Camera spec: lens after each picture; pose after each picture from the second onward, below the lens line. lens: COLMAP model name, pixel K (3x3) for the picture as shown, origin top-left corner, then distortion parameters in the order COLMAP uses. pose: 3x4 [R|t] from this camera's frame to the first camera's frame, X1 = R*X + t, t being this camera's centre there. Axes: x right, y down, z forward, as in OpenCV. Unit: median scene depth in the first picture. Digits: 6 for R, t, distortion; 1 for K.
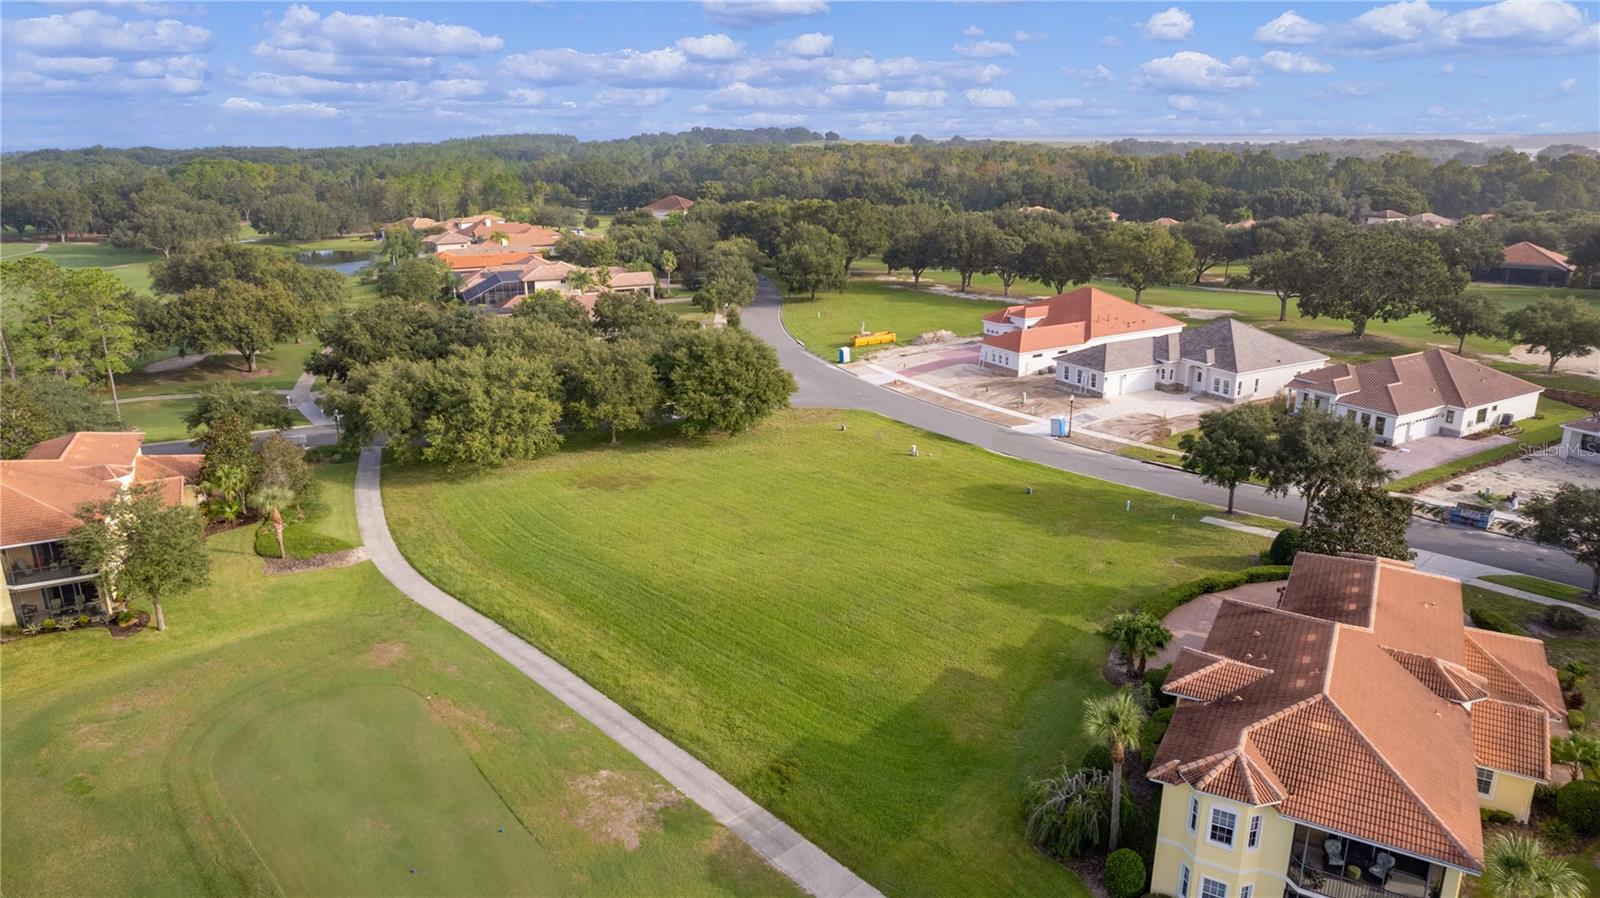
lens RADIAL K [[1029.7, 0, 797.1], [0, 1029.7, 443.1], [0, 0, 1]] dist [-0.077690, 0.070768]
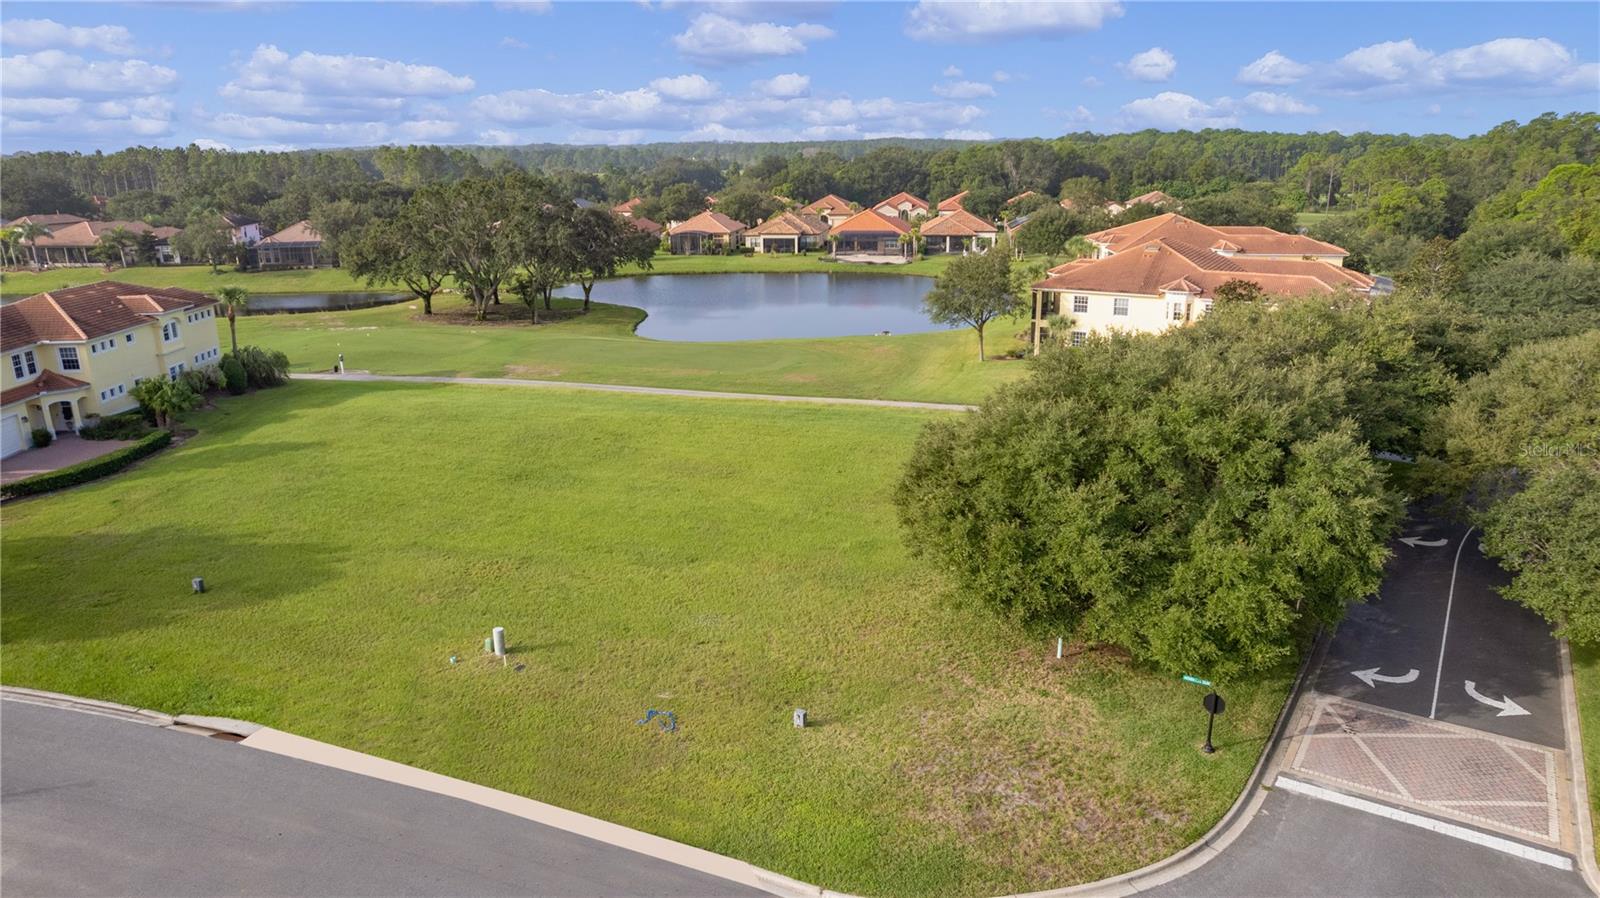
lens RADIAL K [[1029.7, 0, 797.1], [0, 1029.7, 443.1], [0, 0, 1]] dist [-0.077690, 0.070768]
pose [[-0.831563, 0.173158, -0.527750, 0.201630], [-0.142492, 0.851856, 0.504020, -0.248950], [0.536842, 0.494325, -0.683698, 1.253619]]
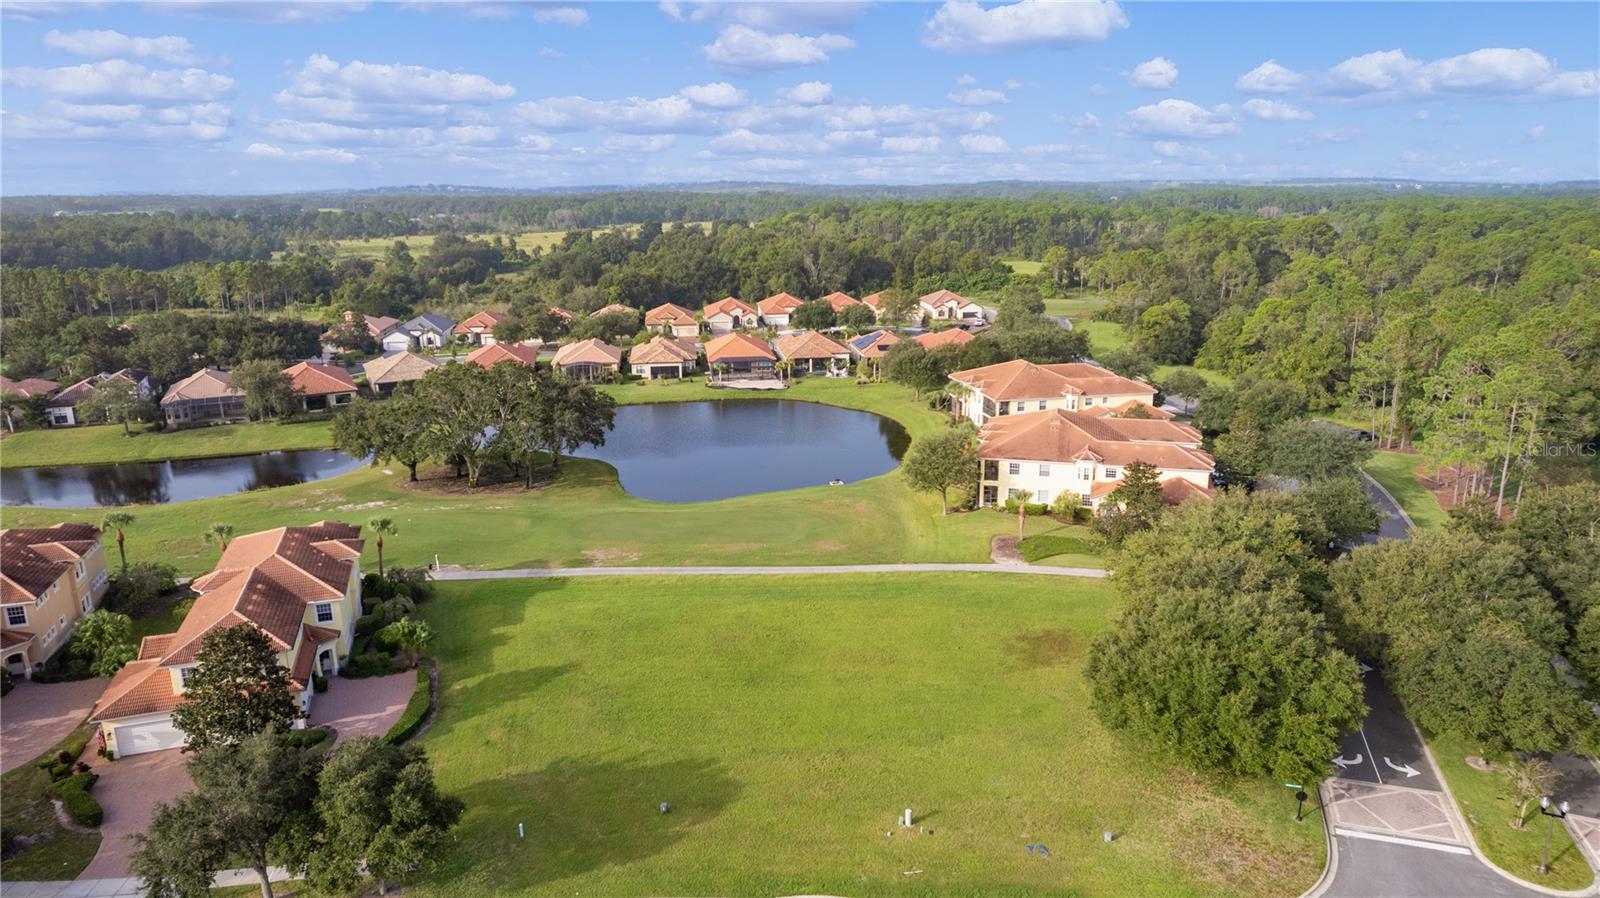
lens RADIAL K [[1029.7, 0, 797.1], [0, 1029.7, 443.1], [0, 0, 1]] dist [-0.077690, 0.070768]
pose [[-0.655101, 0.203739, -0.727553, 0.546288], [-0.203587, 0.879737, 0.429669, -0.432034], [0.727595, 0.429597, -0.534838, 1.164567]]
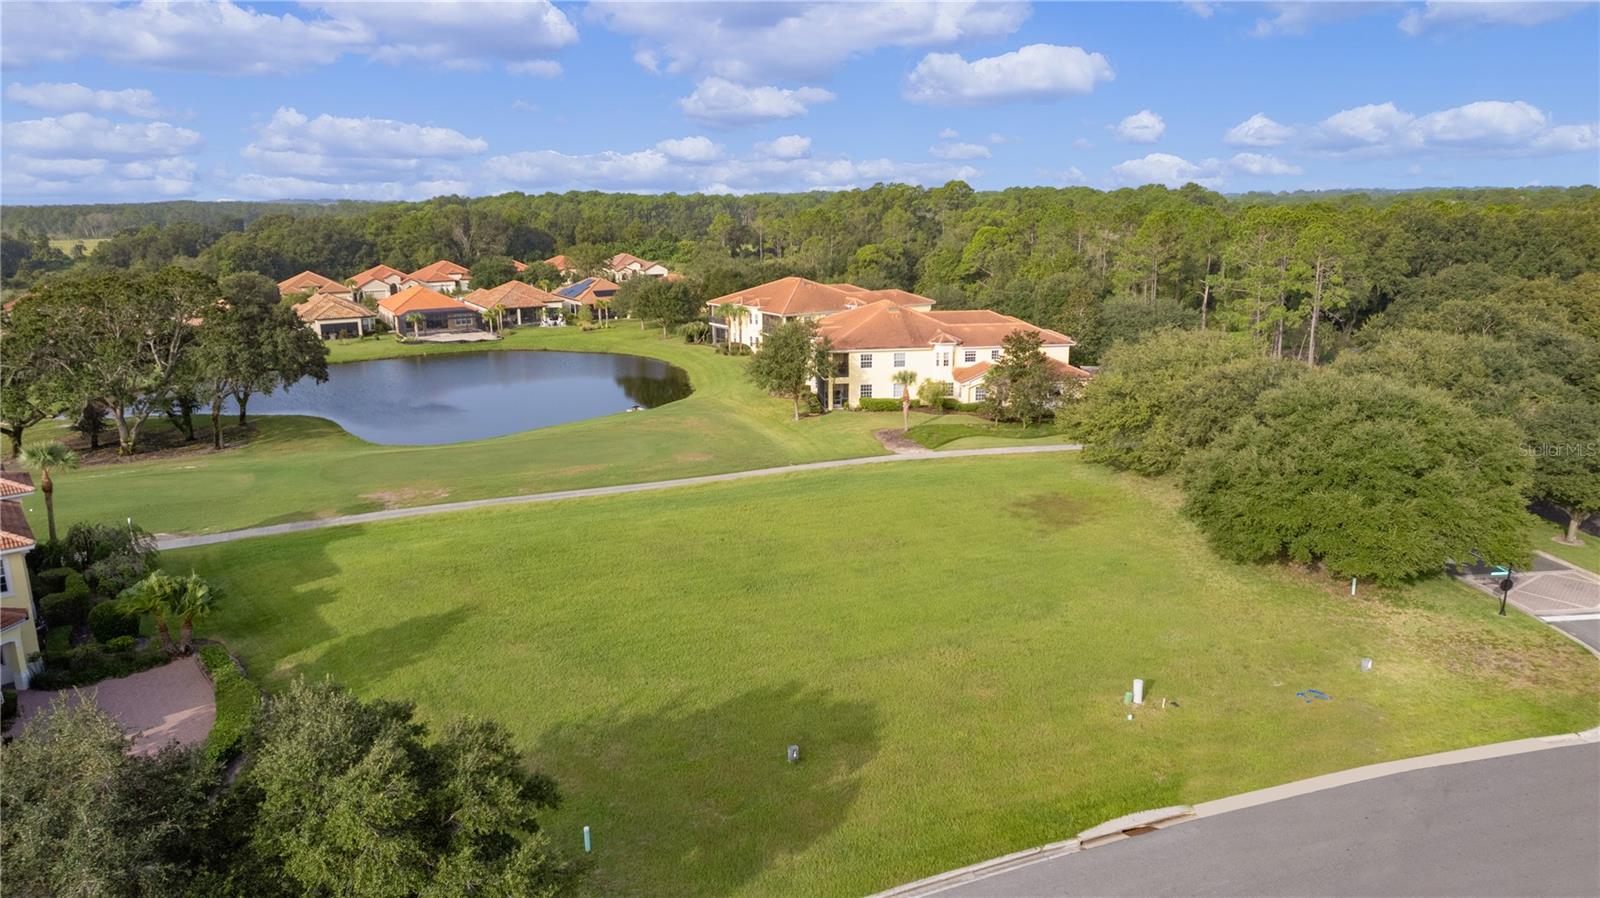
lens RADIAL K [[1029.7, 0, 797.1], [0, 1029.7, 443.1], [0, 0, 1]] dist [-0.077690, 0.070768]
pose [[-0.315958, 0.233671, -0.919548, 0.510834], [-0.264575, 0.909051, 0.321911, -0.181102], [0.911137, 0.344999, -0.225399, 0.918460]]
